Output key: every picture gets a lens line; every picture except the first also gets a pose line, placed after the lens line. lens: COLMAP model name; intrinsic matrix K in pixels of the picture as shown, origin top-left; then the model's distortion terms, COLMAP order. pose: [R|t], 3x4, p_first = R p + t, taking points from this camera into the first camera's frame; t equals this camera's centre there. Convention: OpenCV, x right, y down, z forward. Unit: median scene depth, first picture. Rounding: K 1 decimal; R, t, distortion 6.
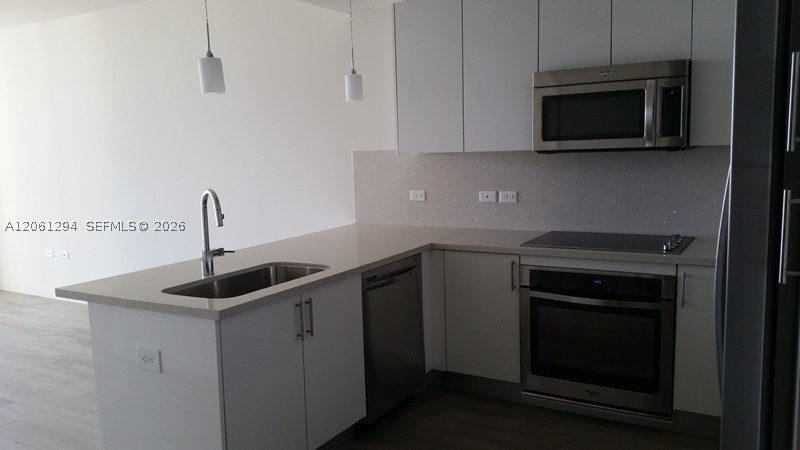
lens RADIAL K [[634.7, 0, 400.0], [0, 634.7, 225.0], [0, 0, 1]] dist [0.129519, -0.283923]
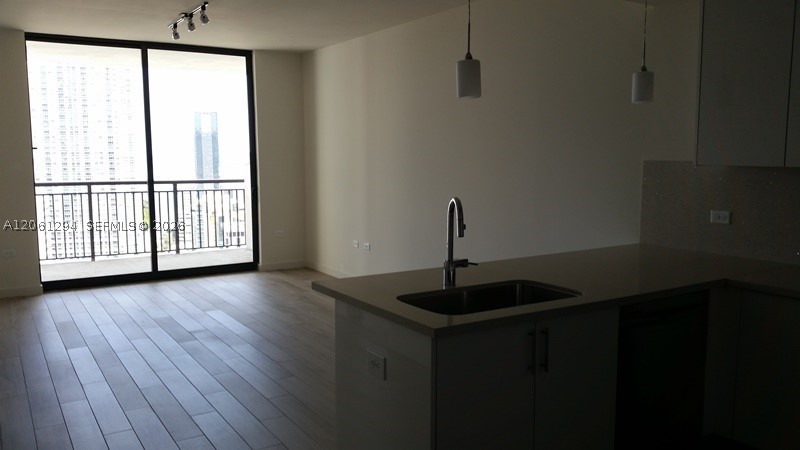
lens RADIAL K [[634.7, 0, 400.0], [0, 634.7, 225.0], [0, 0, 1]] dist [0.129519, -0.283923]
pose [[0.884067, 0.078655, -0.460694, 0.066116], [-0.082561, 0.996517, 0.011702, -0.017270], [0.460010, 0.027690, 0.887482, 0.108291]]
